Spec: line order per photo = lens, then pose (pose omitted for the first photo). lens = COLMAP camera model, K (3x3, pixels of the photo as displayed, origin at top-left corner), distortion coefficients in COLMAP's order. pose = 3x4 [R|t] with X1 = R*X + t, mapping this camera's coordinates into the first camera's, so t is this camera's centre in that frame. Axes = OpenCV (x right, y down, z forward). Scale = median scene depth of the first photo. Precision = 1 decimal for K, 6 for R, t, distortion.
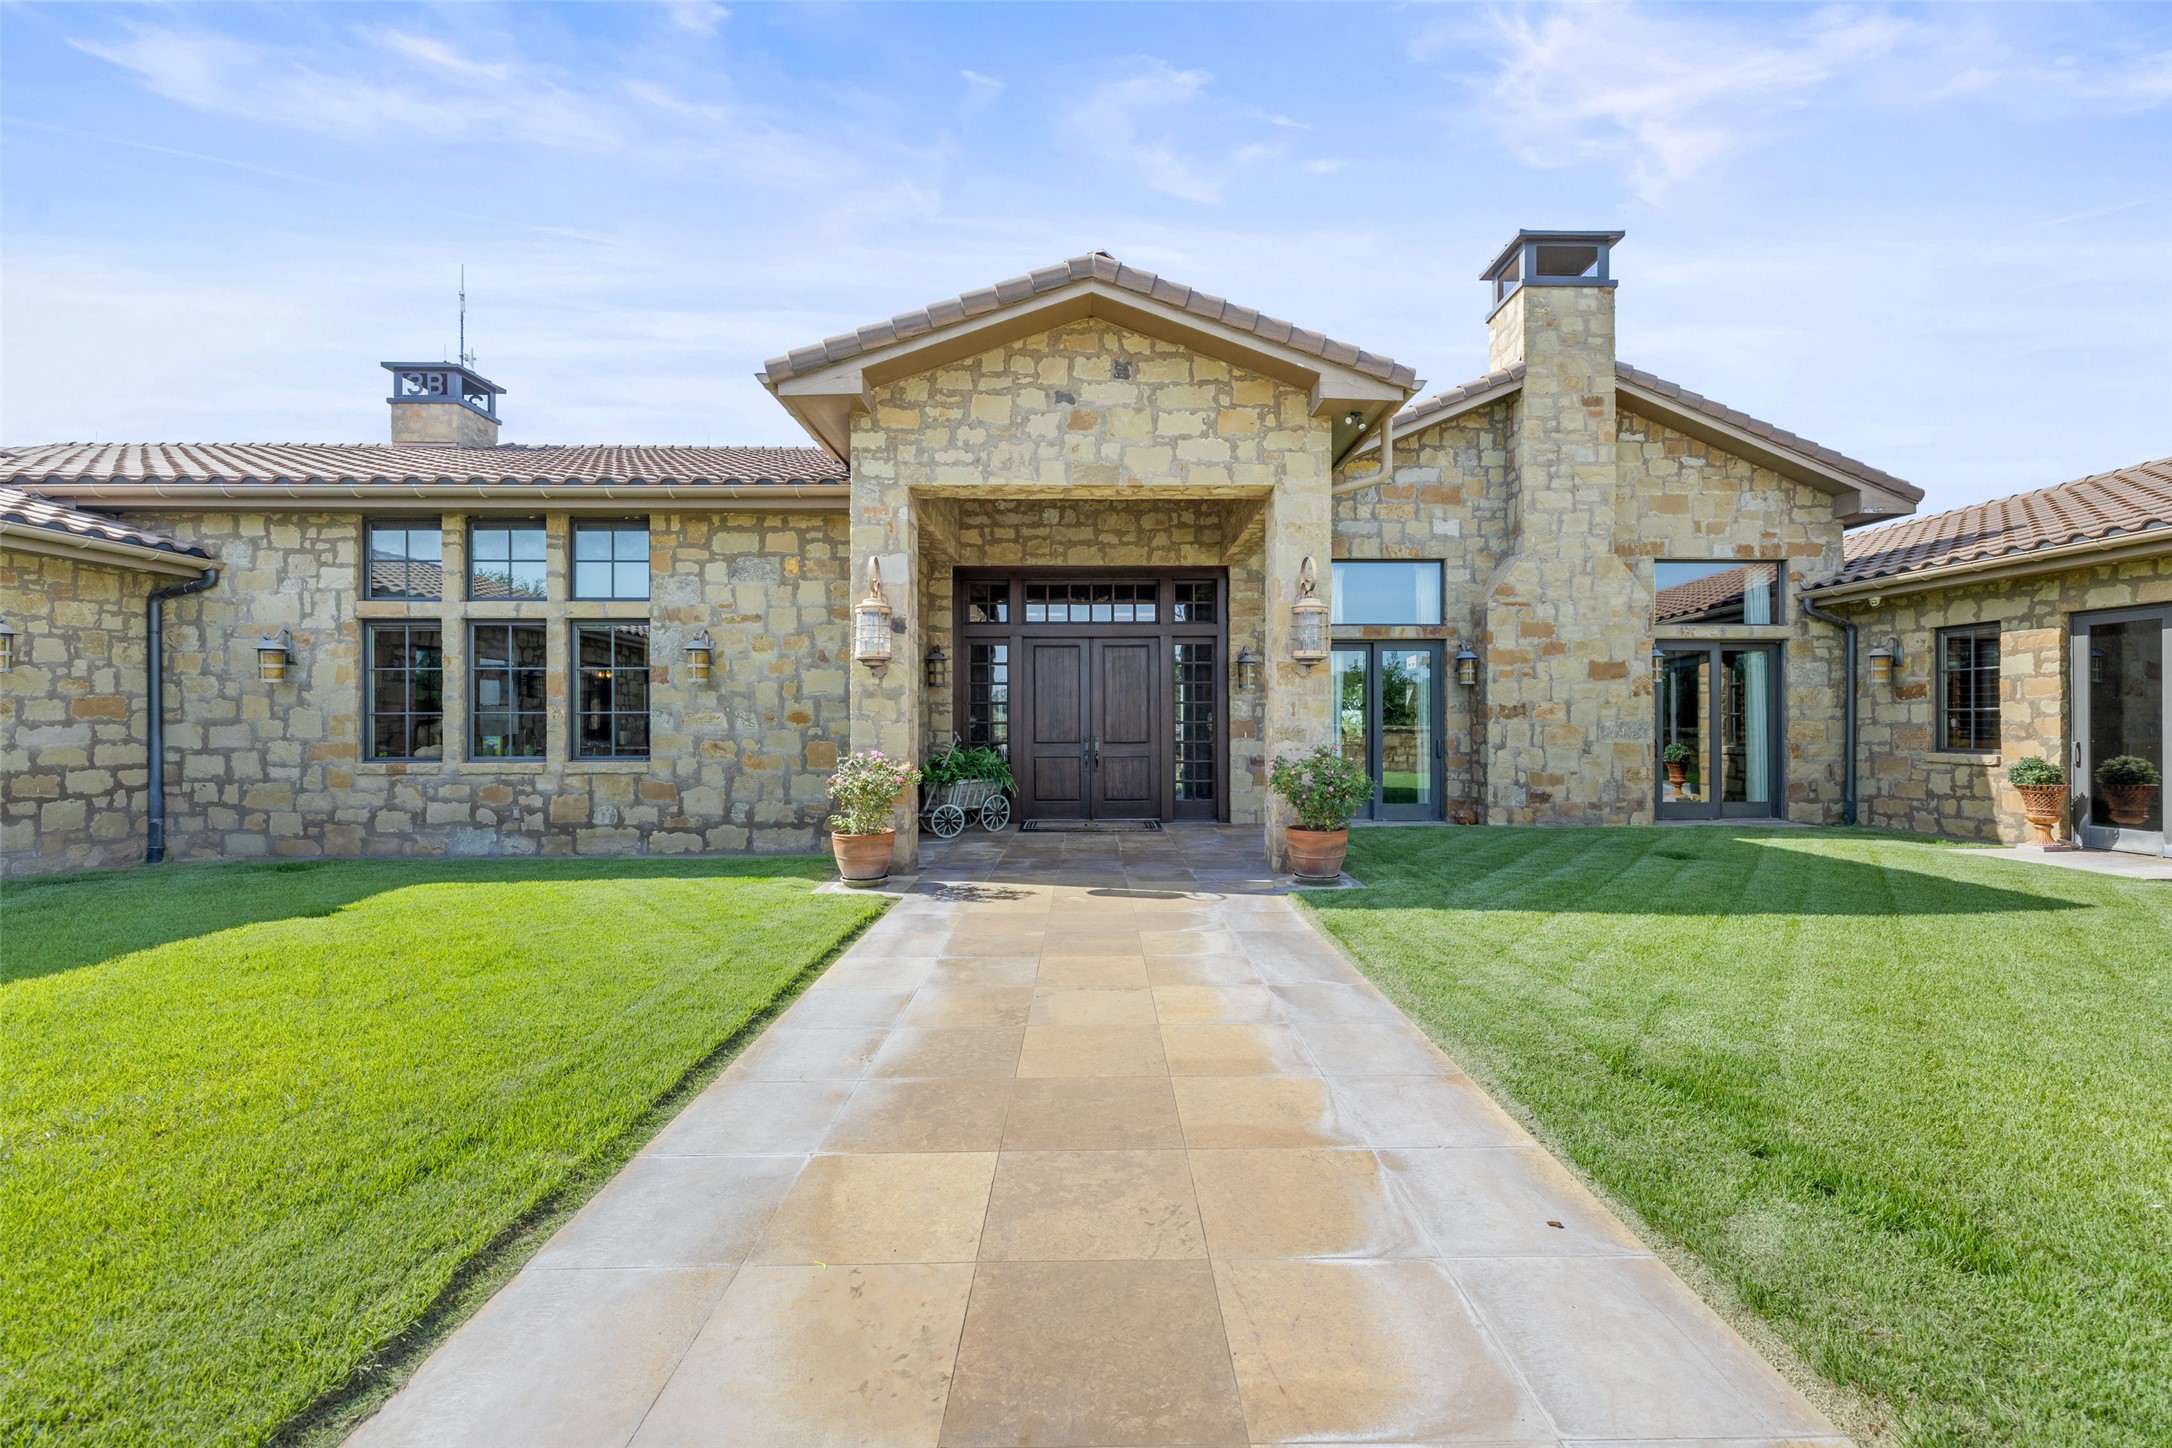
lens RADIAL K [[941.5, 0, 1080.0], [0, 941.5, 723.9], [0, 0, 1]] dist [-0.011183, -0.000015]
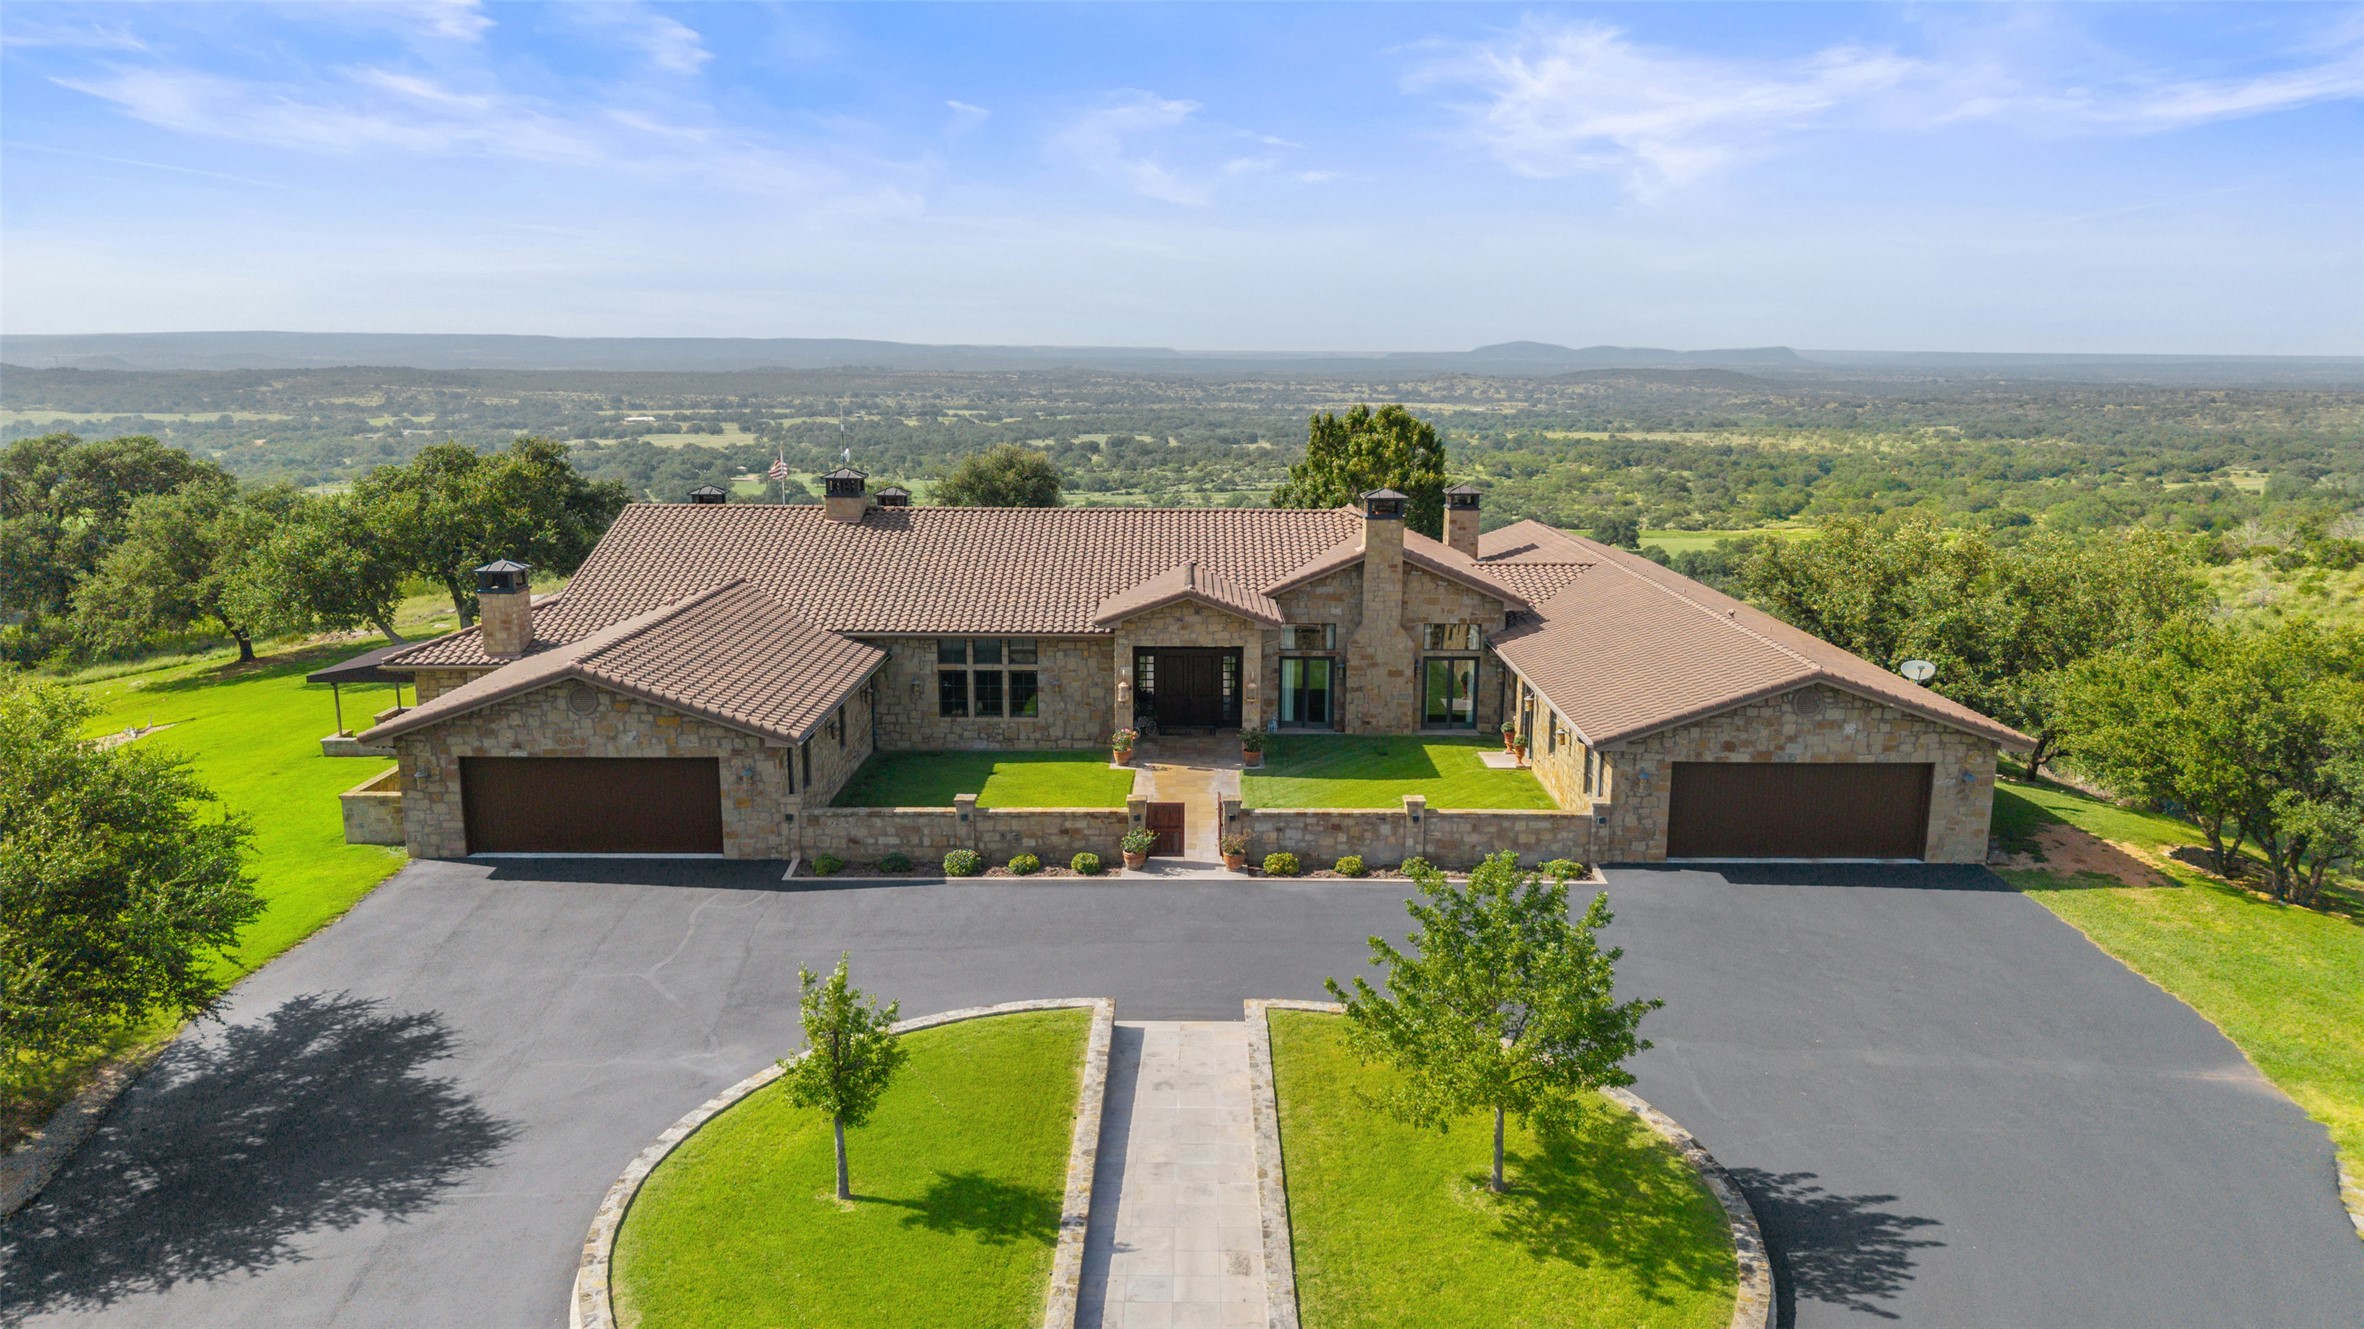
lens RADIAL K [[1638.1, 0, 1183.7], [0, 1638.1, 664.4], [0, 0, 1]] dist [-0.006212, -0.001596]
pose [[0.999936, 0.011212, -0.001774, 0.008313], [-0.010668, 0.981556, 0.190875, -1.106218], [0.003881, -0.190844, 0.981613, -3.995804]]
